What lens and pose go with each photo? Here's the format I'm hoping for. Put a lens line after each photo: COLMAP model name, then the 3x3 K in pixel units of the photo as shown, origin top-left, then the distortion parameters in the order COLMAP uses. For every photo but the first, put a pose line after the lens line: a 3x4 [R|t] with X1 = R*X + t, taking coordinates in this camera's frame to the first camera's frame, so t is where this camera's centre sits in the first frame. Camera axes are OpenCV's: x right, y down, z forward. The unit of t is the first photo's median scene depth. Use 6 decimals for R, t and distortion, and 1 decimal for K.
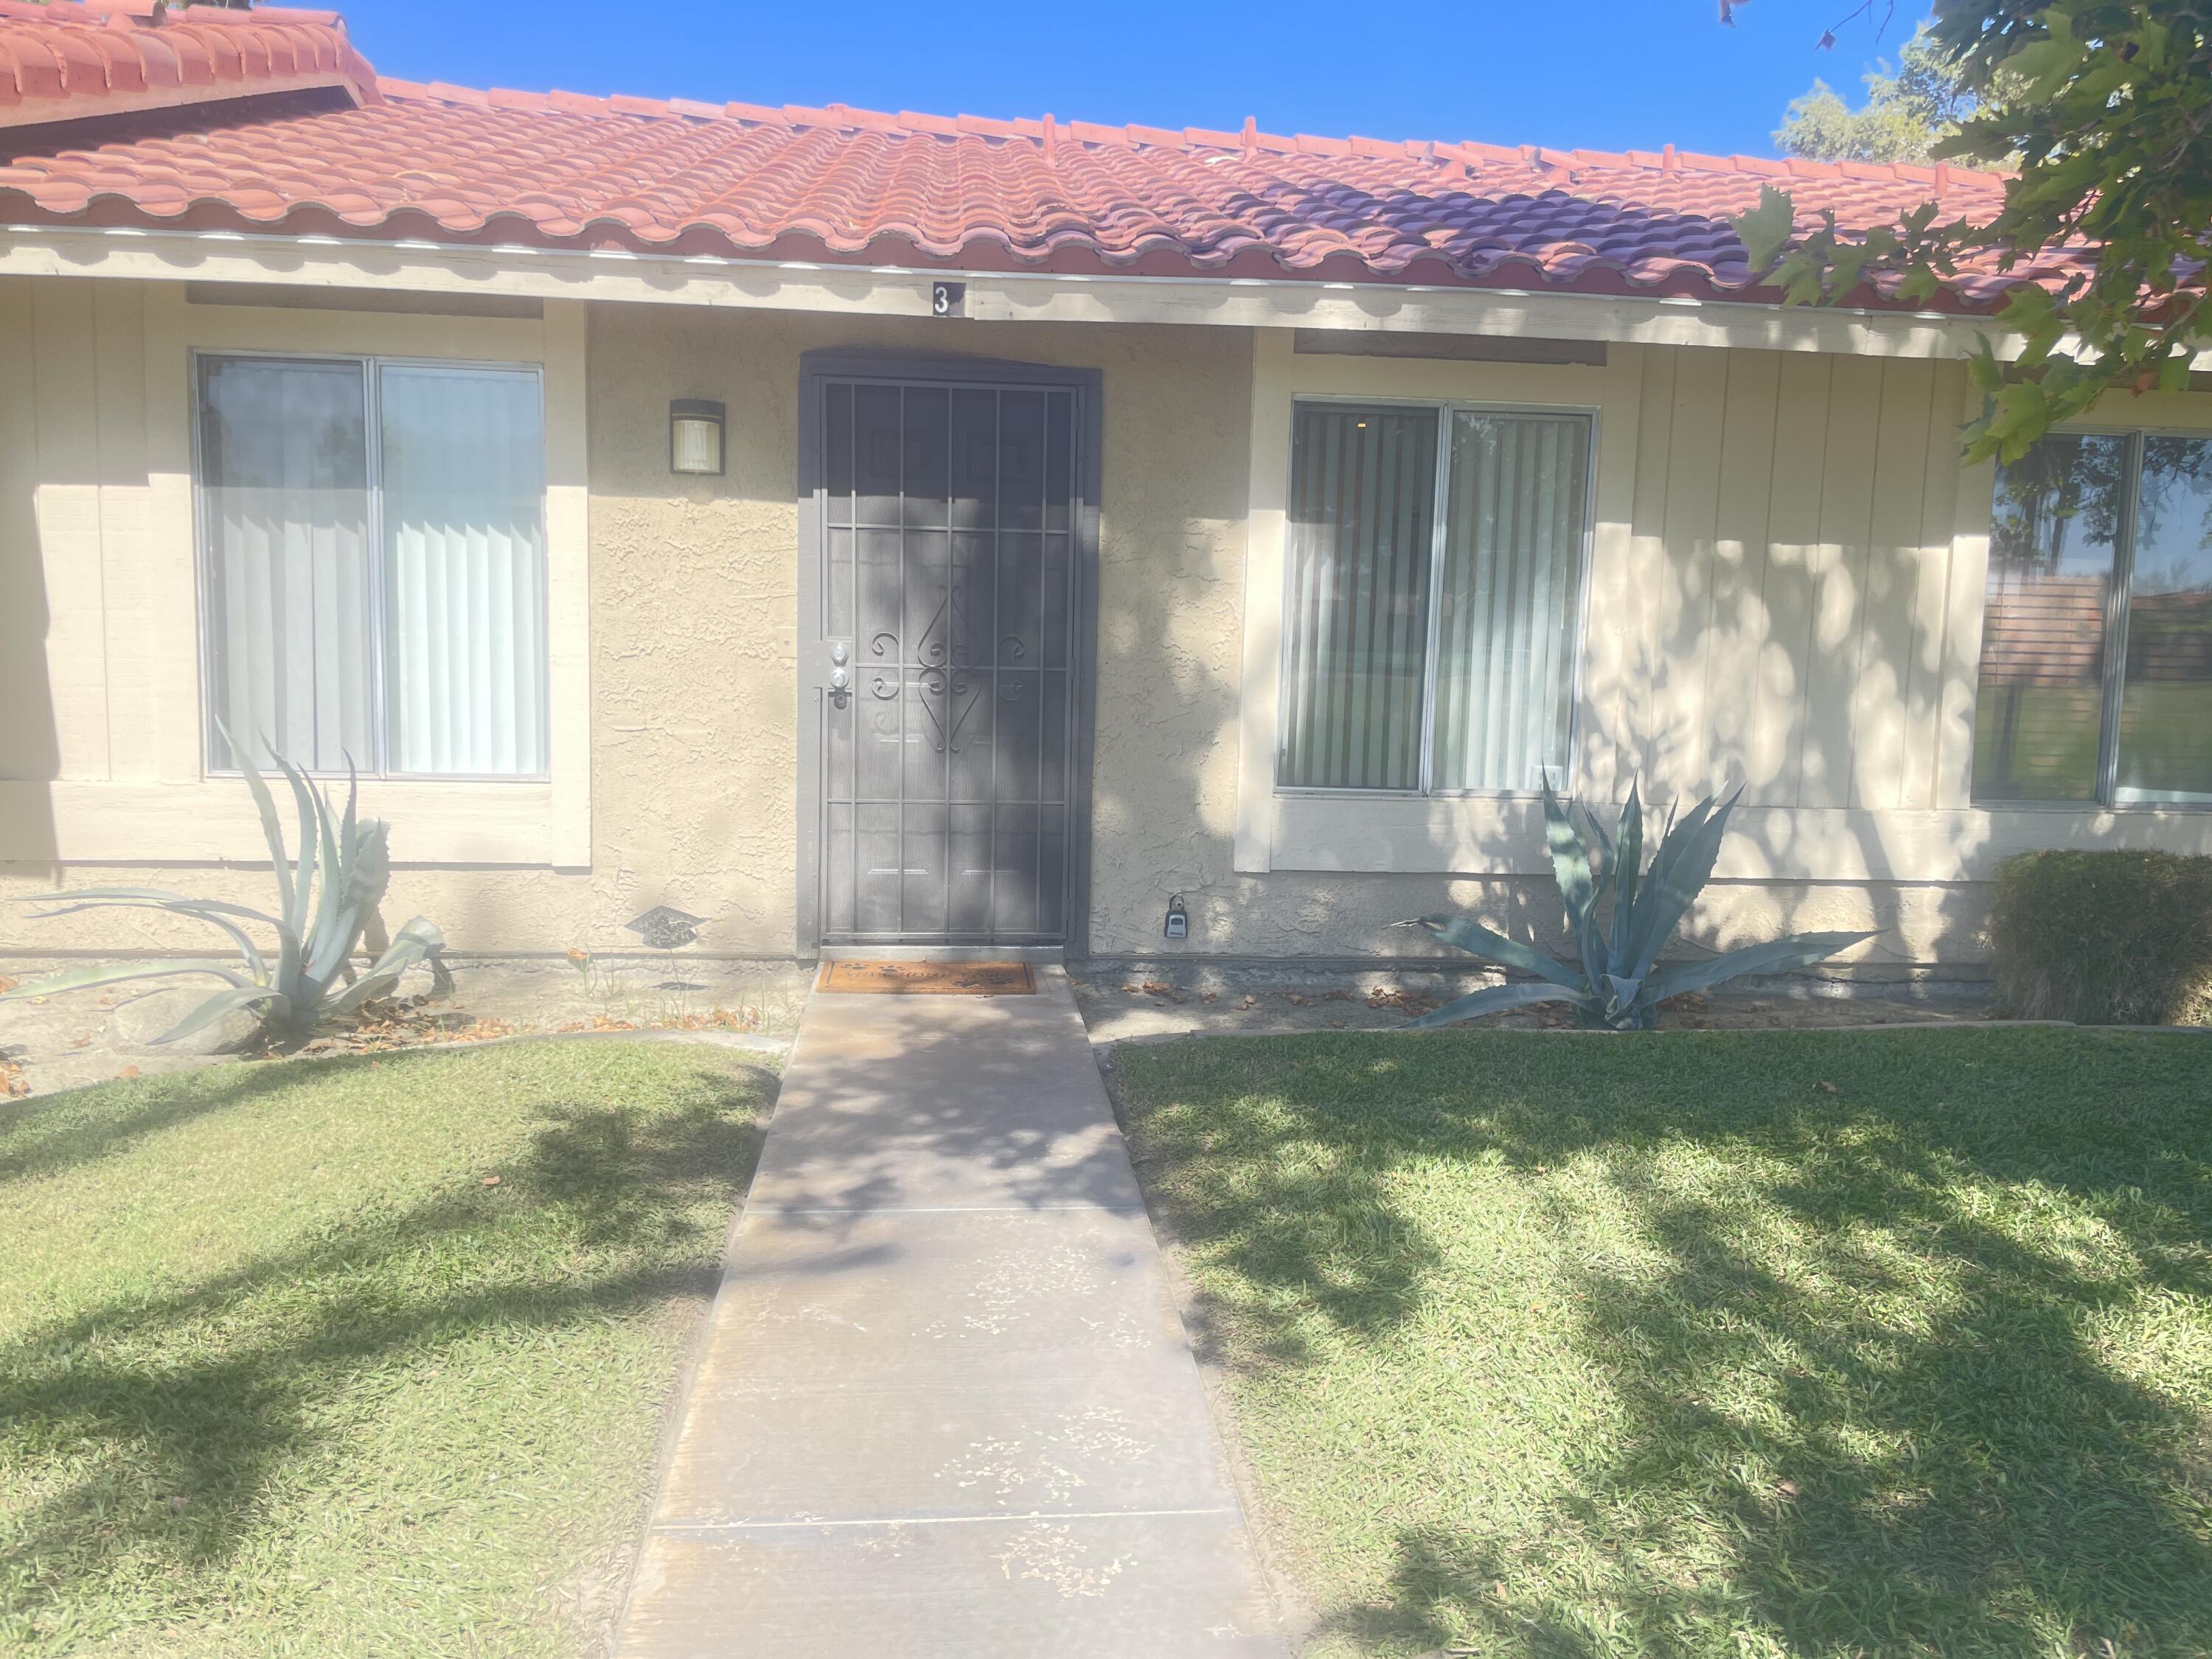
lens RADIAL K [[1641.3, 0, 1107.0], [0, 1641.3, 838.7], [0, 0, 1]] dist [-0.010569, 0.001259]
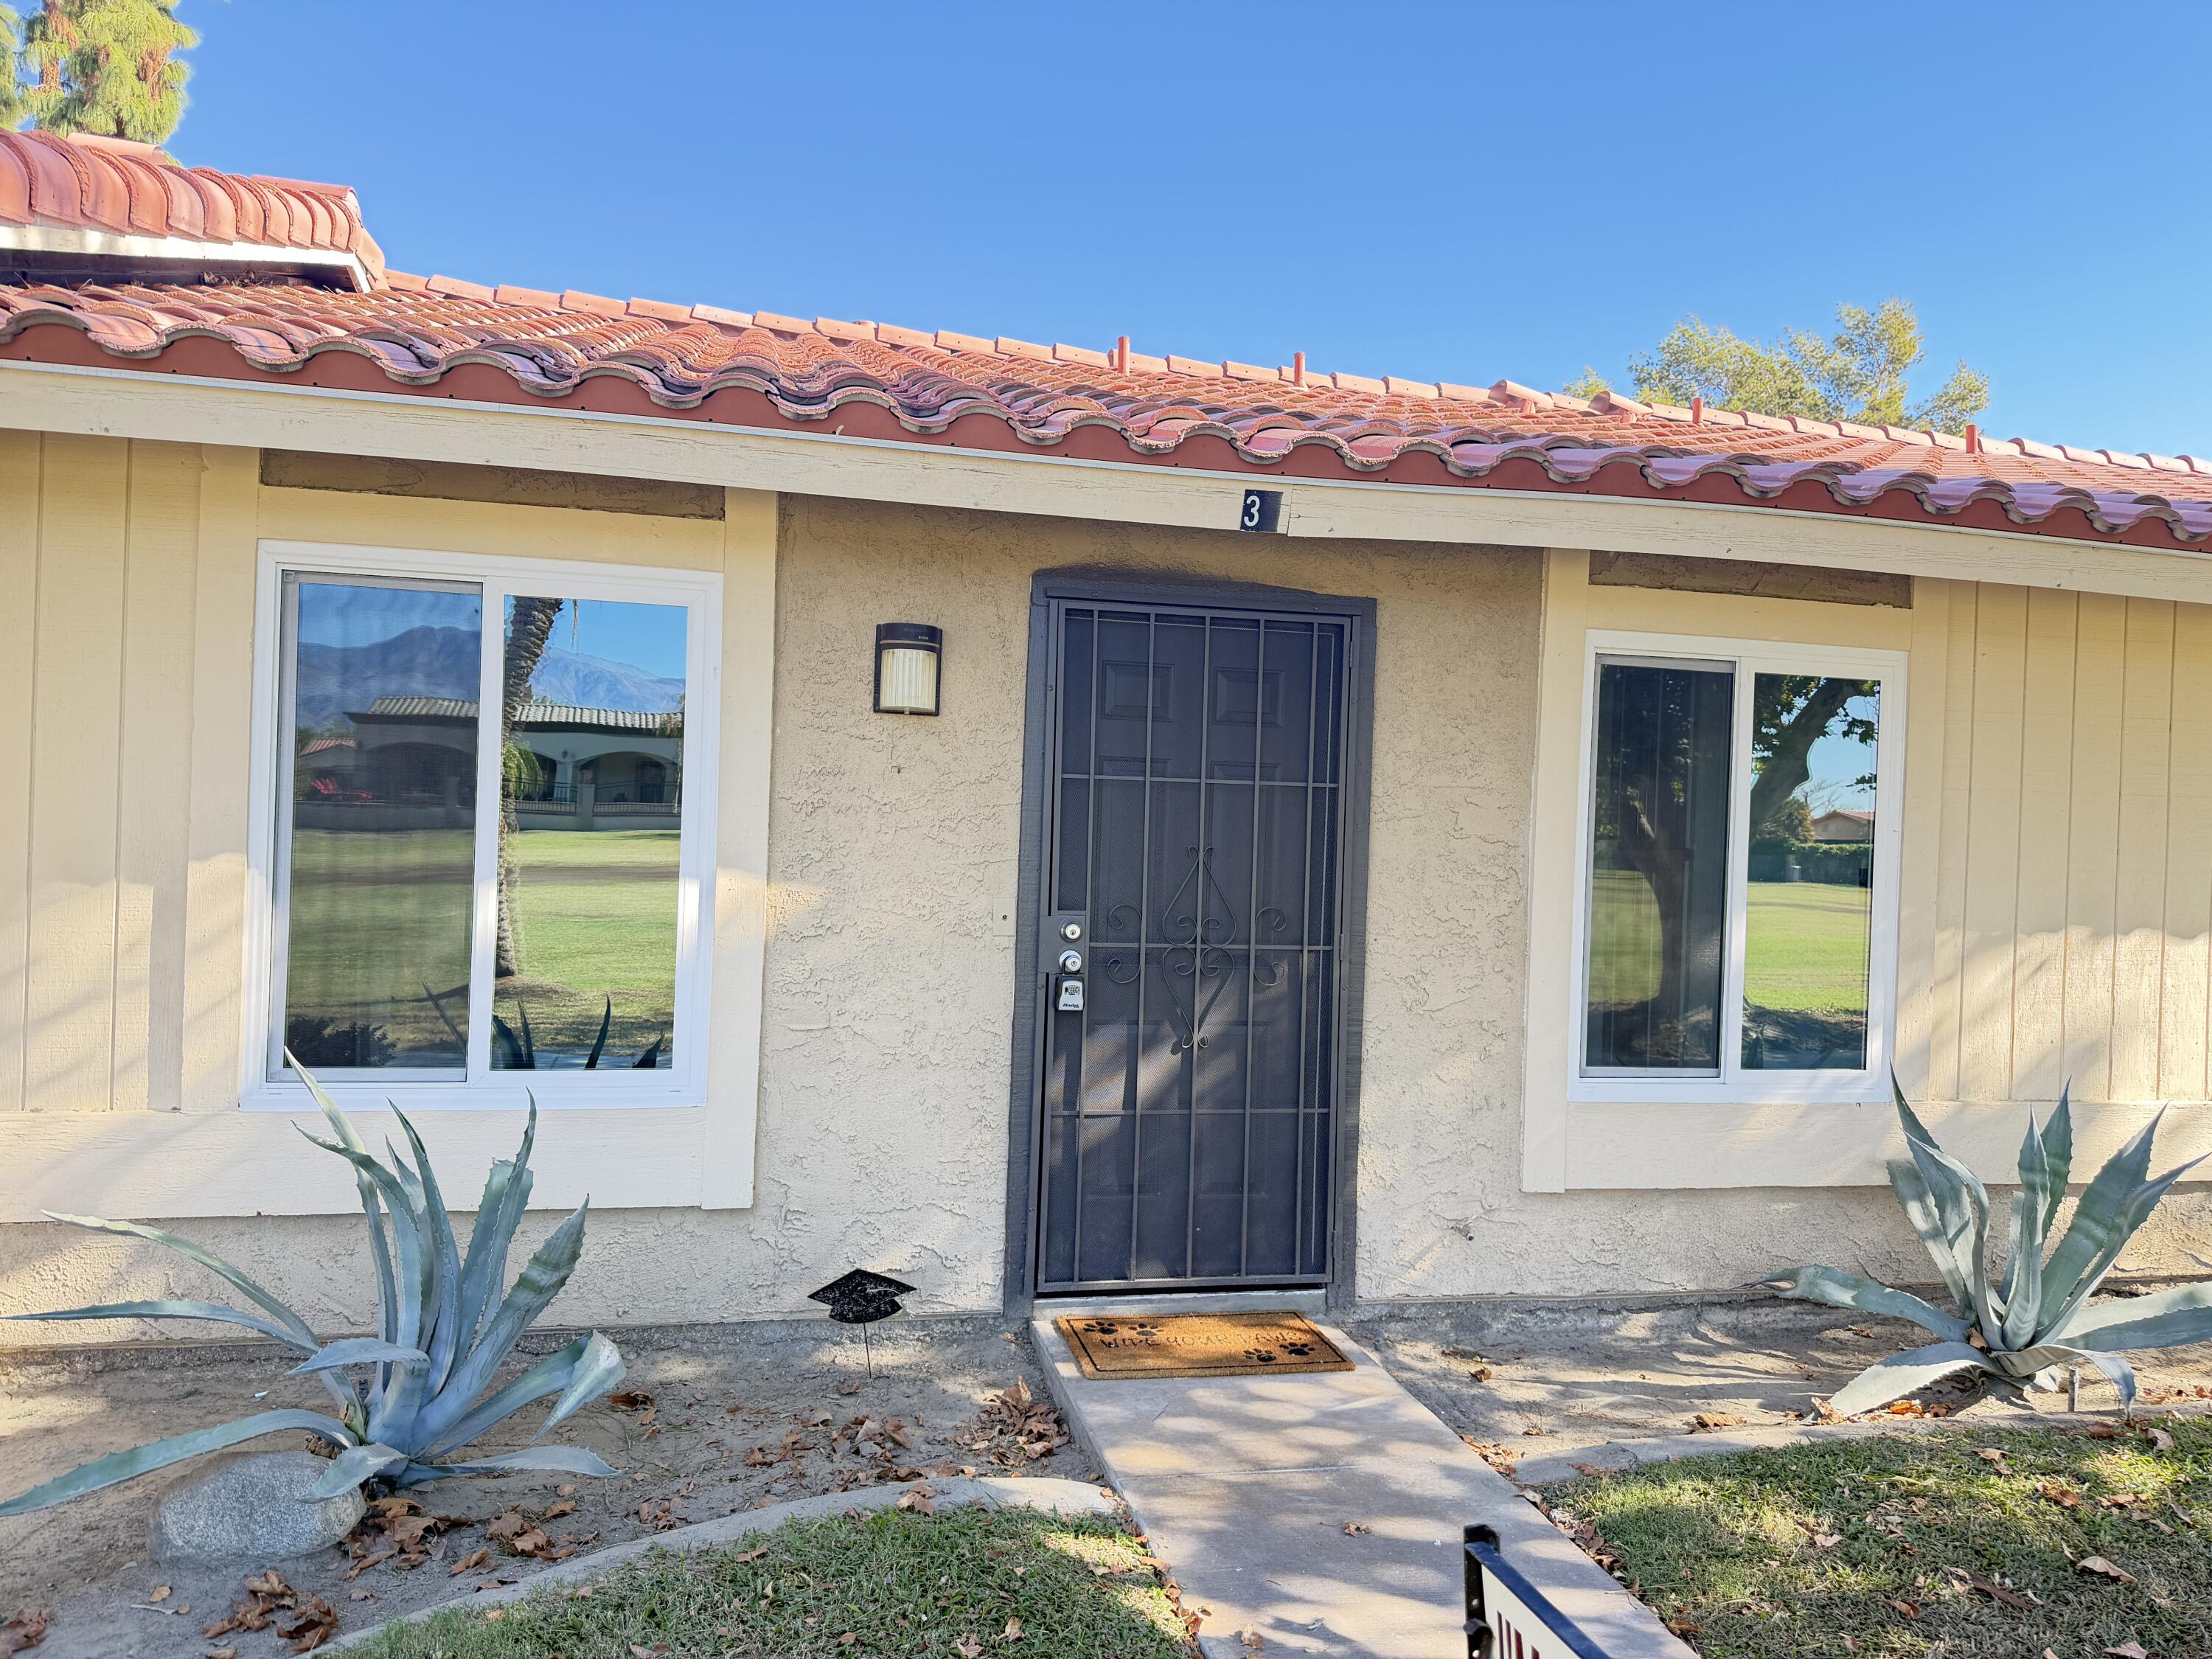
lens RADIAL K [[1545.4, 0, 1085.6], [0, 1545.4, 826.6], [0, 0, 1]] dist [0.025443, -0.029150]
pose [[0.995103, 0.008599, 0.098464, -0.234521], [0.004047, 0.991828, -0.127517, -0.068116], [-0.098756, 0.127291, 0.986937, 0.242602]]
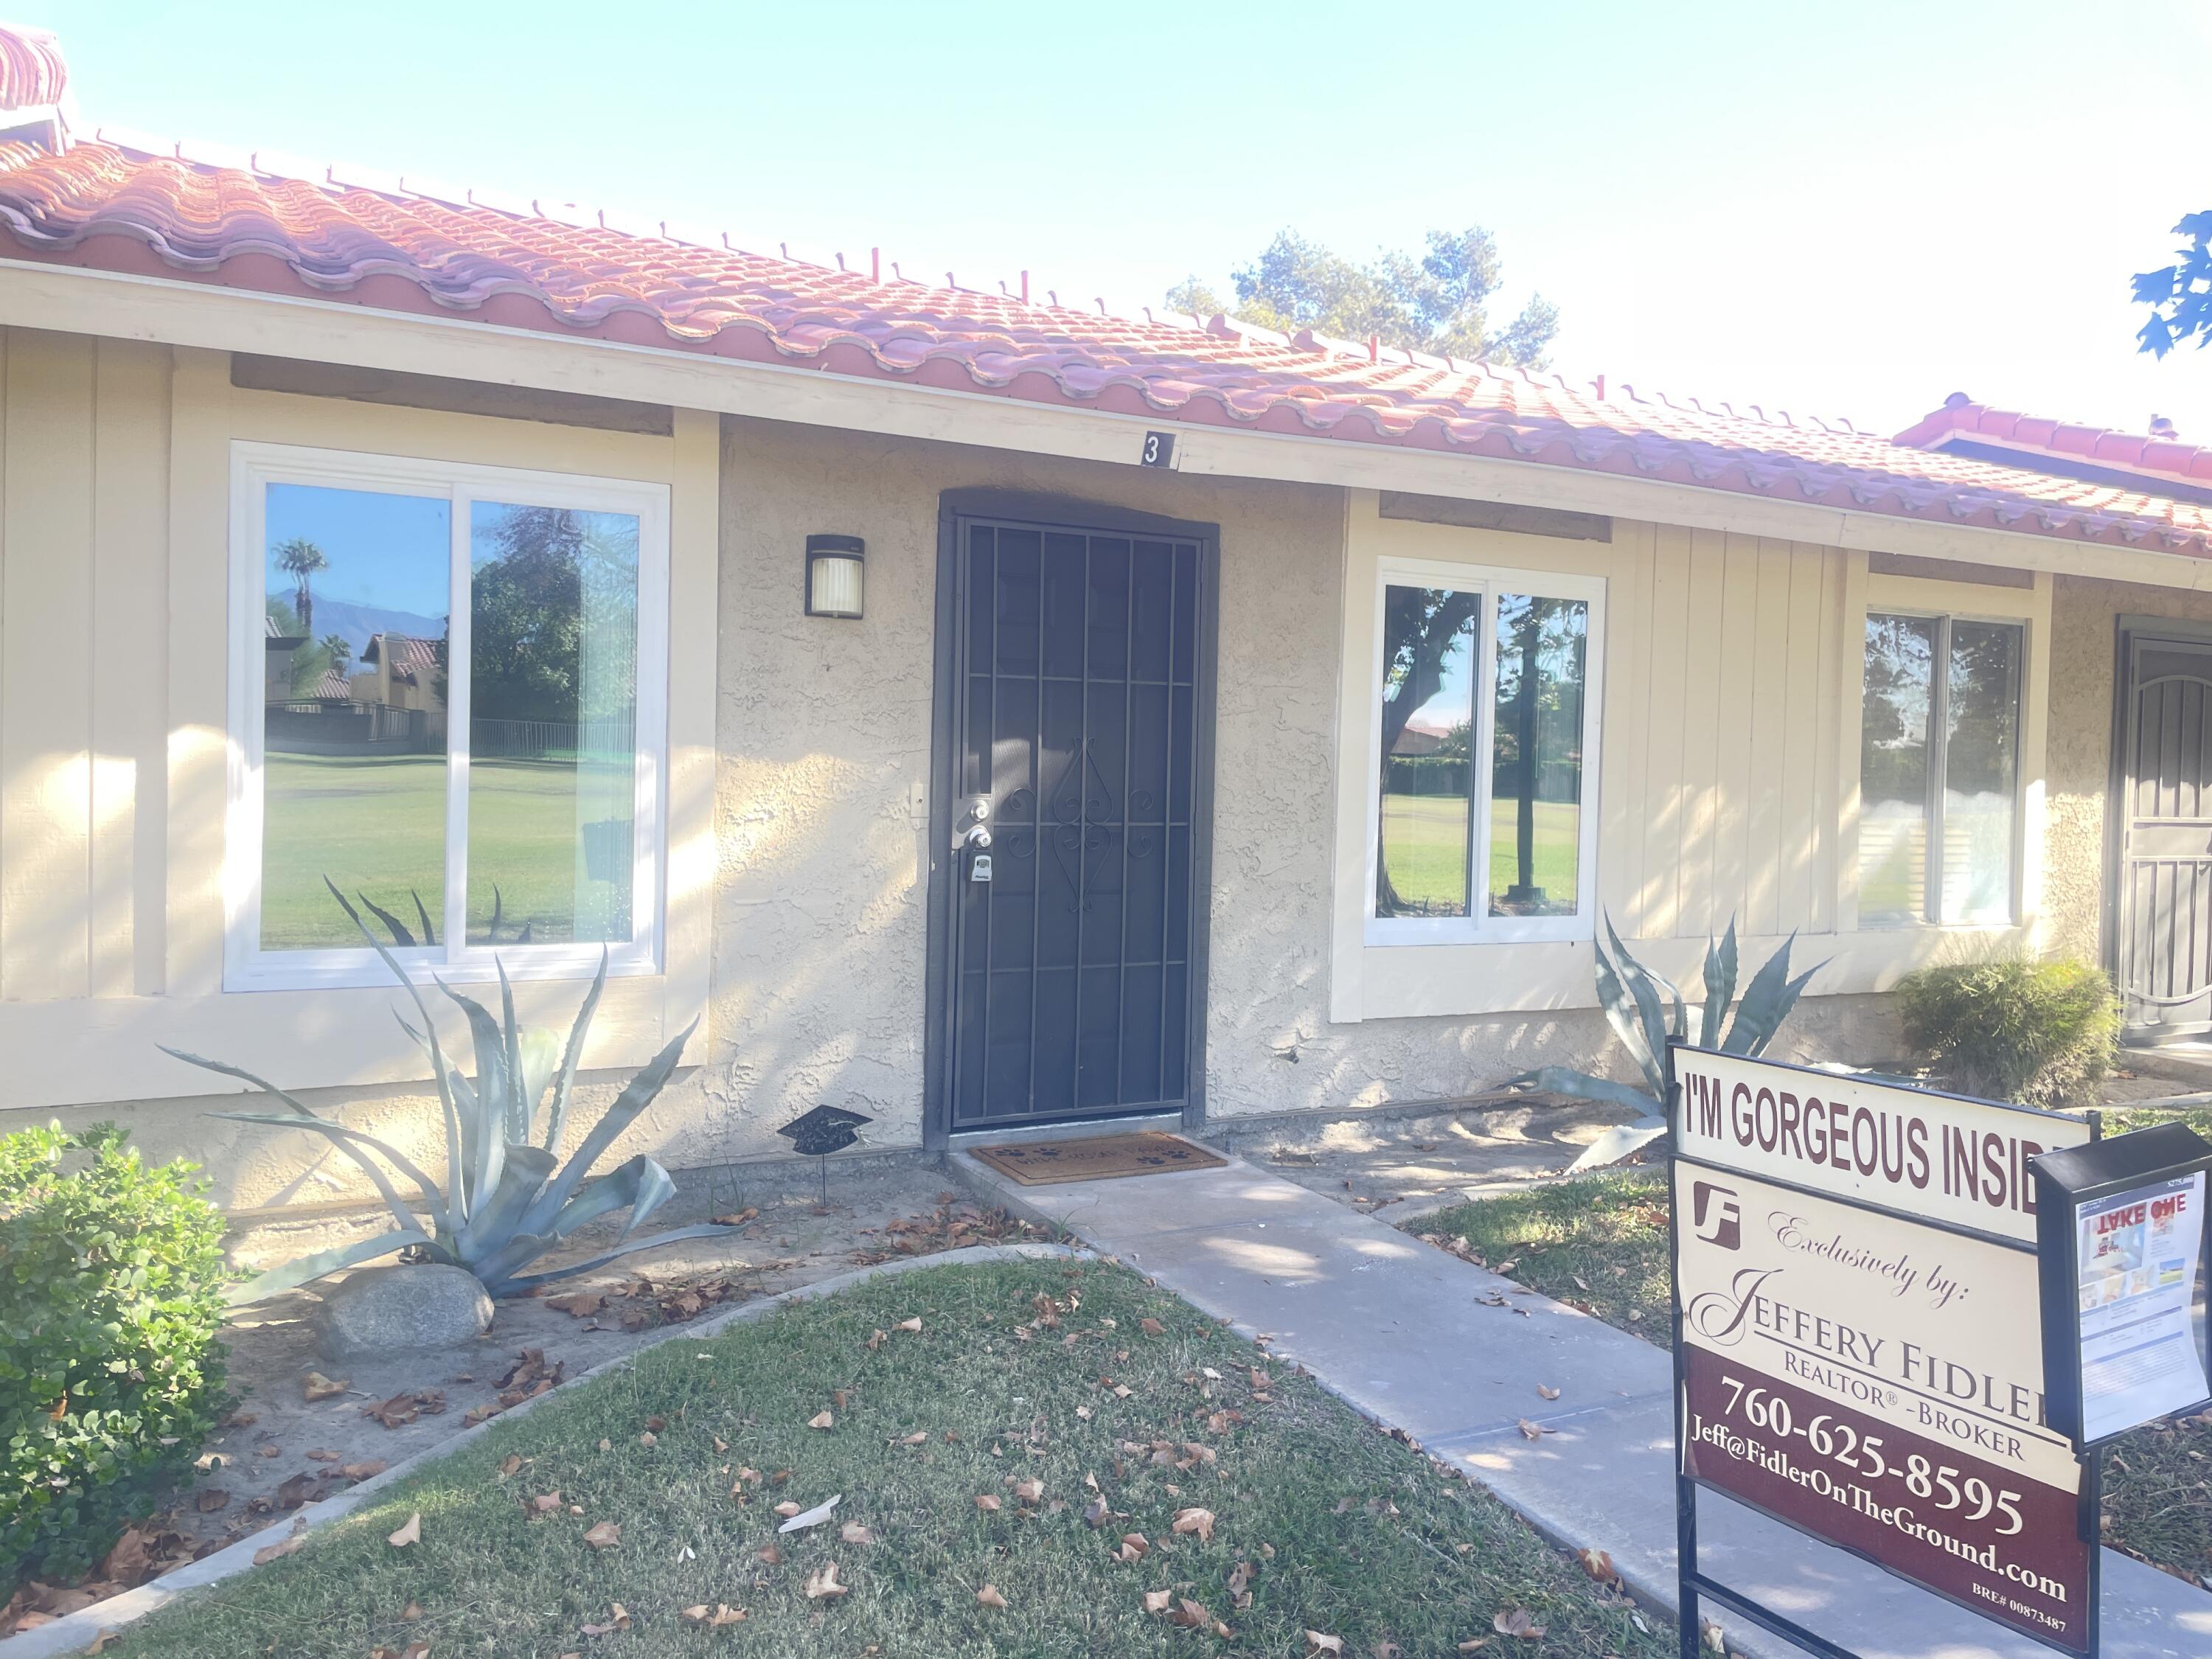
lens RADIAL K [[1641.3, 0, 1119.0], [0, 1641.3, 815.6], [0, 0, 1]] dist [-0.010569, 0.001259]
pose [[0.932647, -0.013639, 0.360533, -0.426047], [0.043484, 0.996250, -0.074799, -0.039498], [-0.358161, 0.085438, 0.929742, 0.117625]]
